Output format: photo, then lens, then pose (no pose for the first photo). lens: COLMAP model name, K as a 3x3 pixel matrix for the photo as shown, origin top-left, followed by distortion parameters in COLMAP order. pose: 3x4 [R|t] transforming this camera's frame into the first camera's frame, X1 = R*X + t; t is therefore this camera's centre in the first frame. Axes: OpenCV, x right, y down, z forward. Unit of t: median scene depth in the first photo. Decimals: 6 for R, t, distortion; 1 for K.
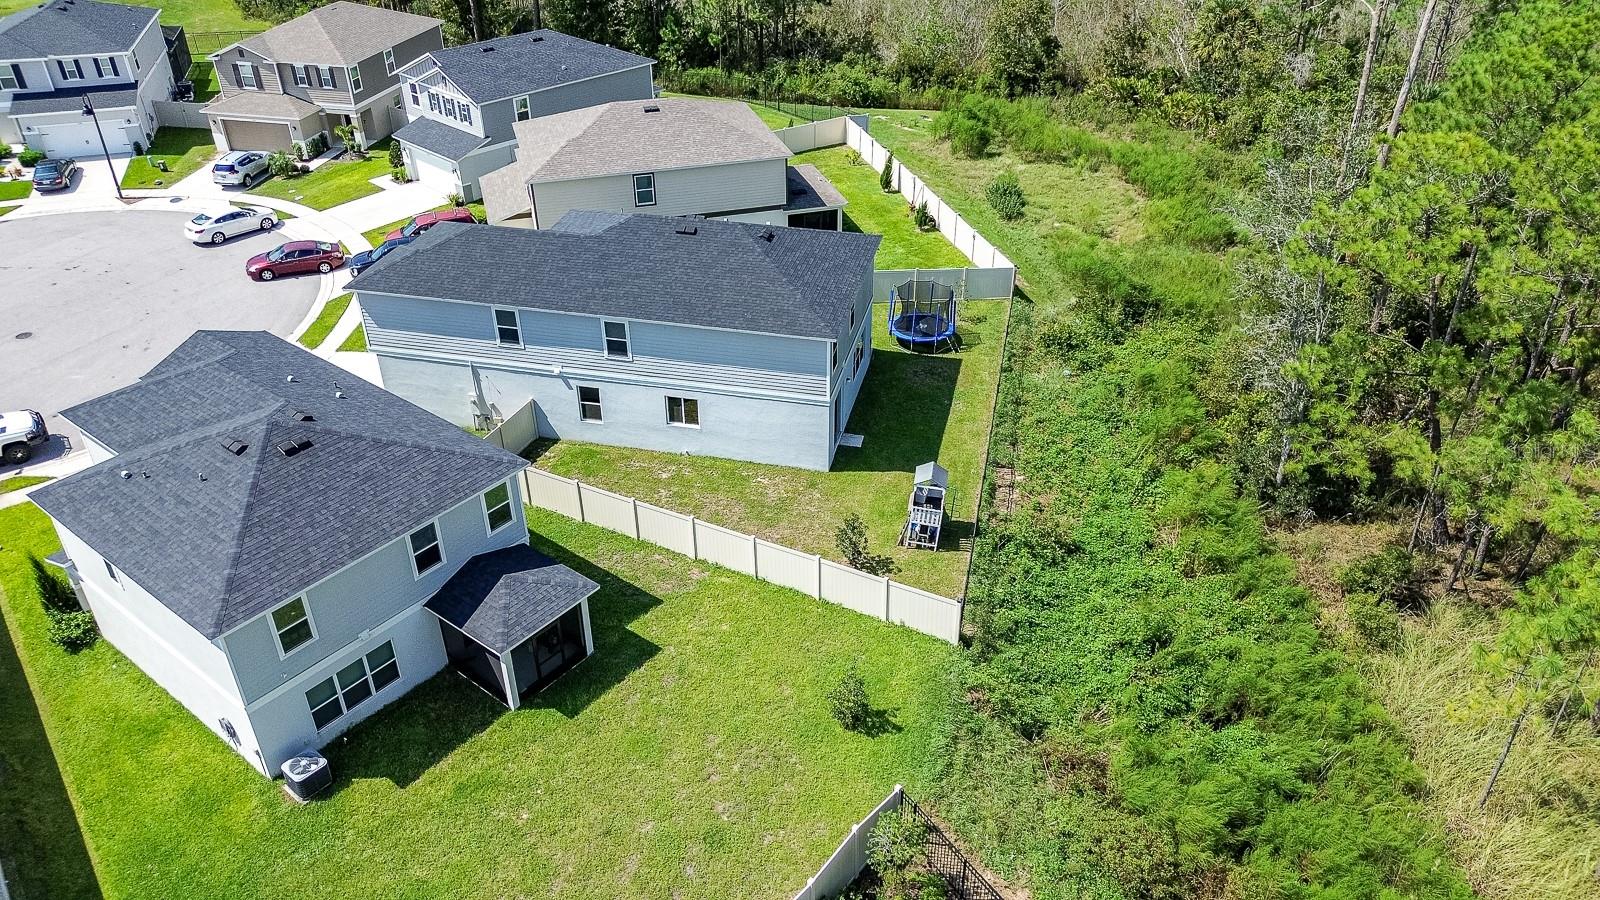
lens RADIAL K [[1142.0, 0, 800.1], [0, 1142.0, 452.9], [0, 0, 1]] dist [0.056902, -0.041041]
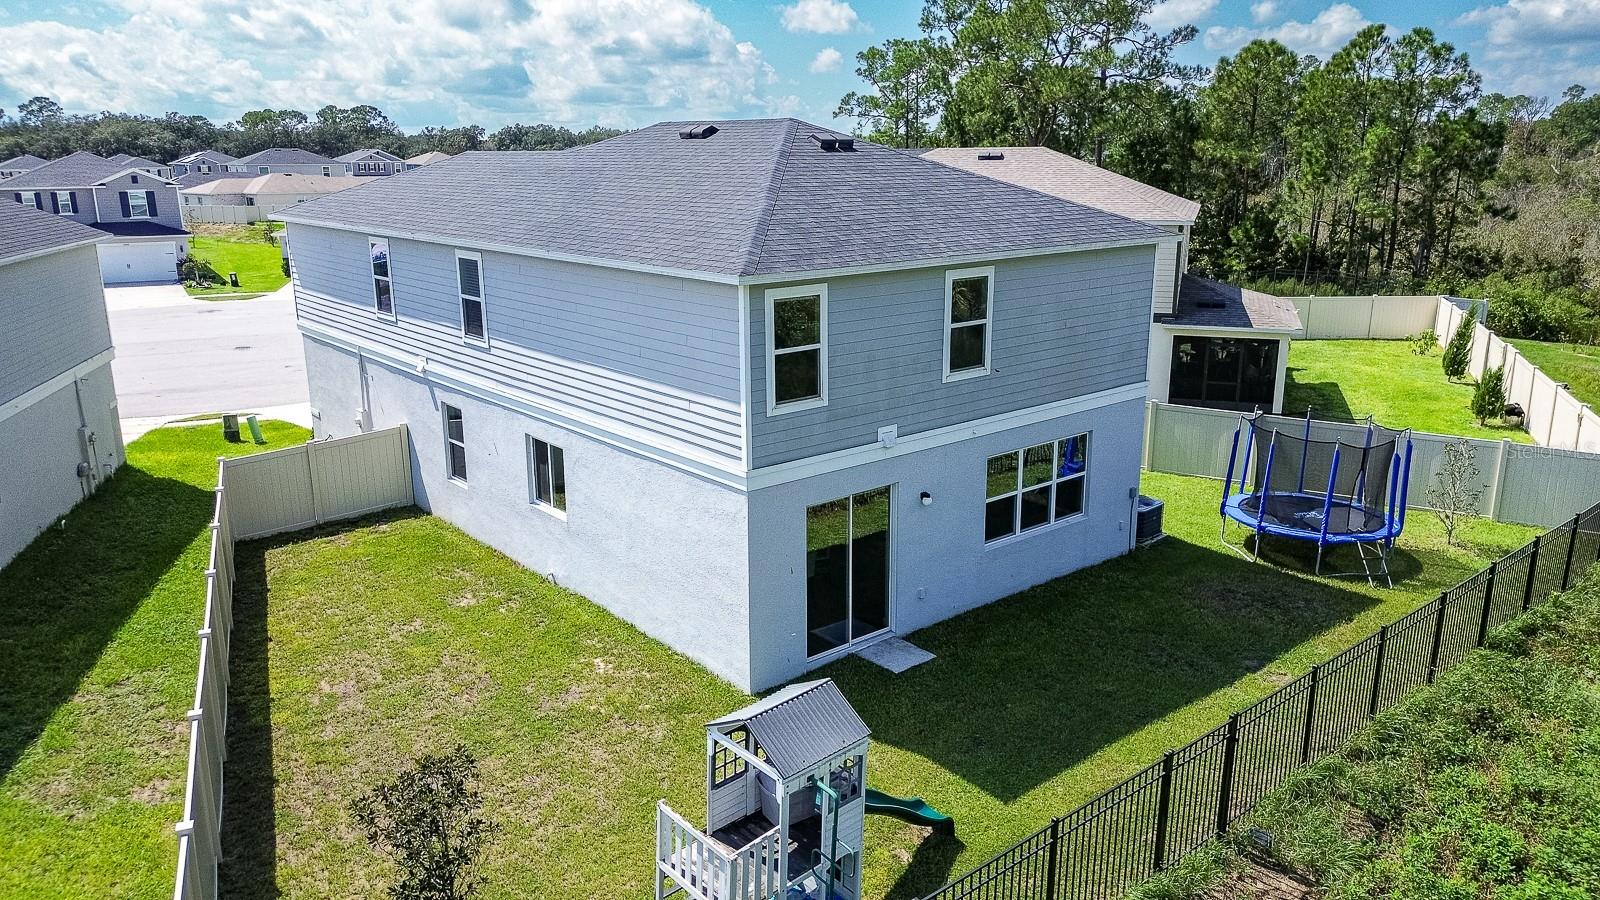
lens RADIAL K [[1142.0, 0, 795.9], [0, 1142.0, 438.5], [0, 0, 1]] dist [0.056902, -0.041041]
pose [[0.802131, 0.150326, -0.577917, 0.232167], [-0.322200, 0.923783, -0.206913, 0.011747], [0.502765, 0.352176, 0.789430, 0.682443]]
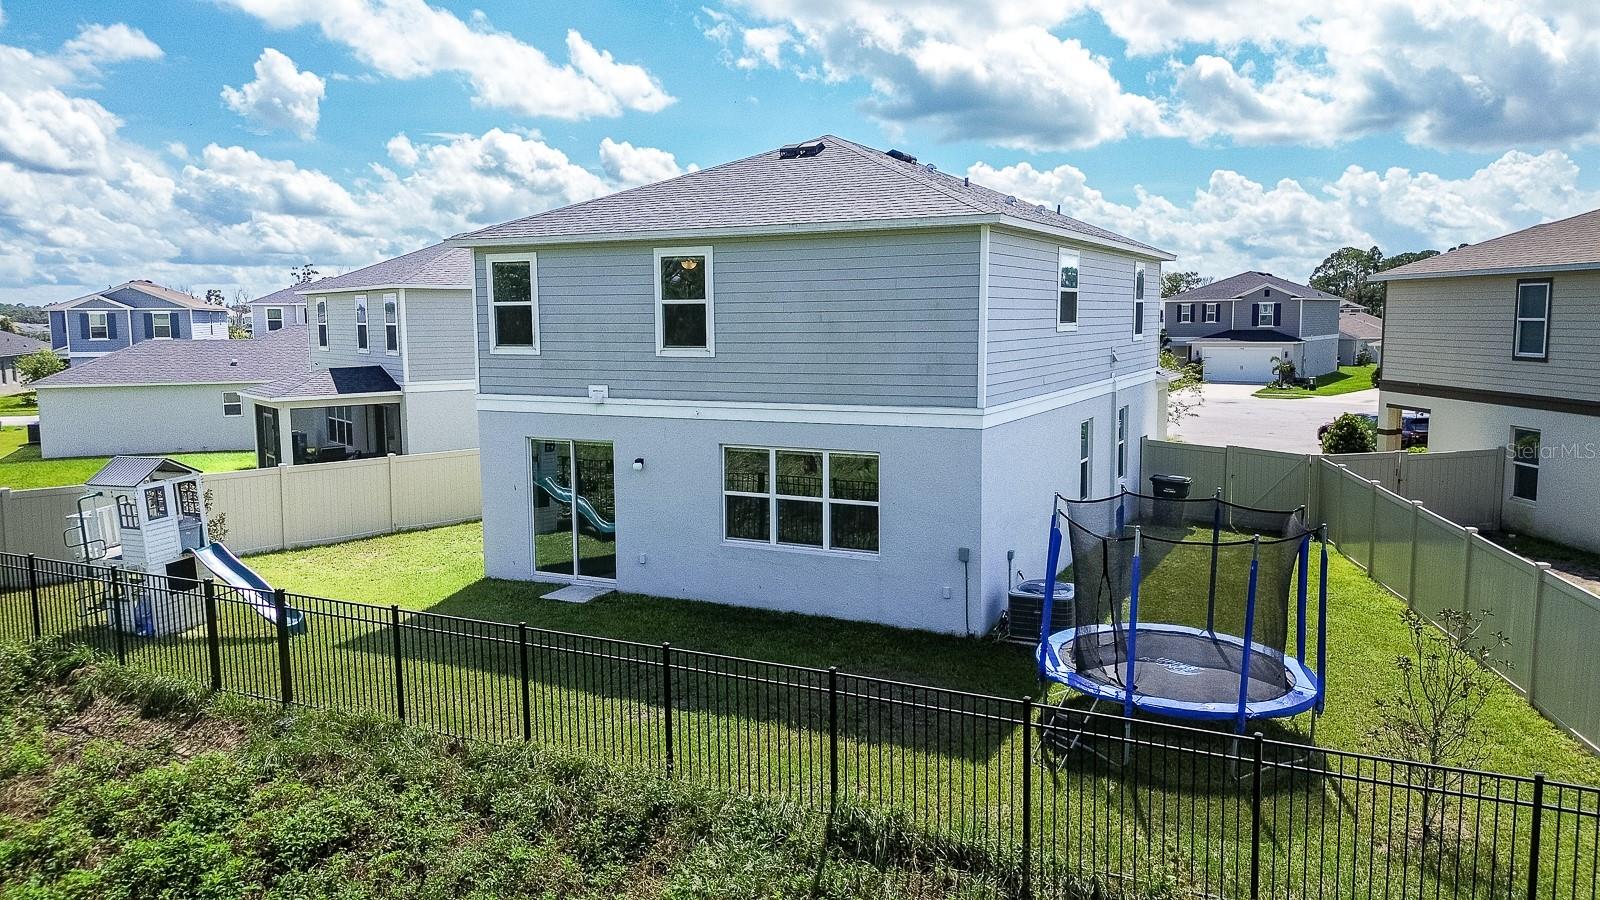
lens RADIAL K [[1142.0, 0, 807.7], [0, 1142.0, 446.5], [0, 0, 1]] dist [0.056902, -0.041041]
pose [[-0.231567, 0.122812, -0.965036, 0.428466], [-0.513880, 0.826860, 0.228537, -0.196965], [0.826017, 0.548835, -0.128363, 1.123986]]
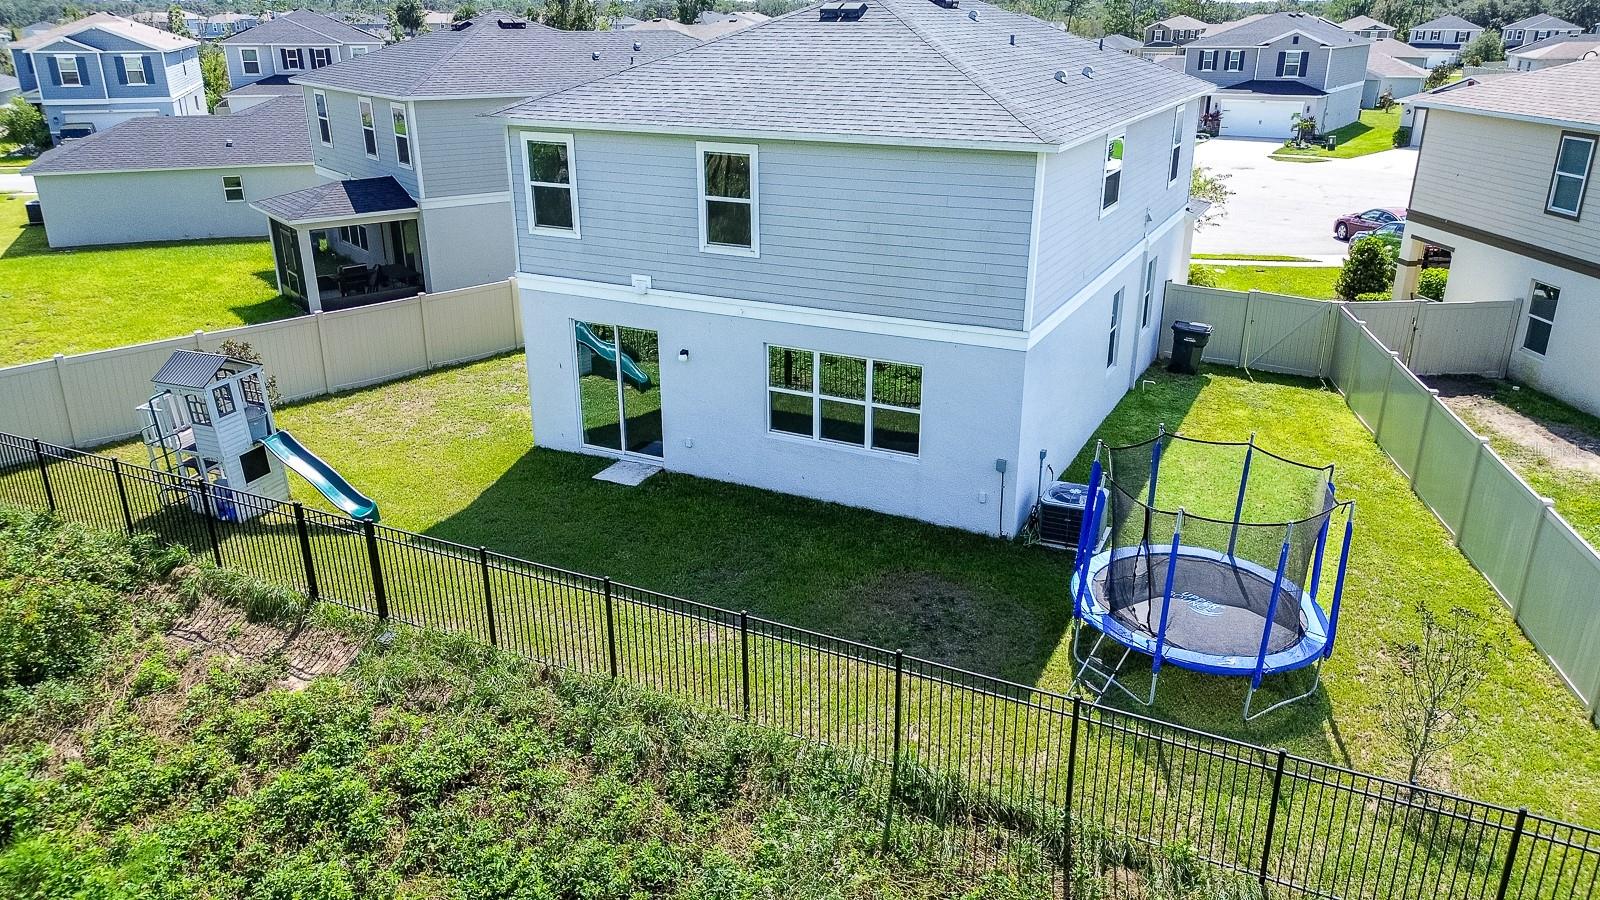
lens RADIAL K [[1142.0, 0, 808.5], [0, 1142.0, 443.9], [0, 0, 1]] dist [0.056902, -0.041041]
pose [[-0.224776, 0.350356, -0.909245, 0.431785], [-0.521582, 0.744925, 0.415980, -0.242108], [0.823060, 0.567748, 0.015298, 1.074186]]
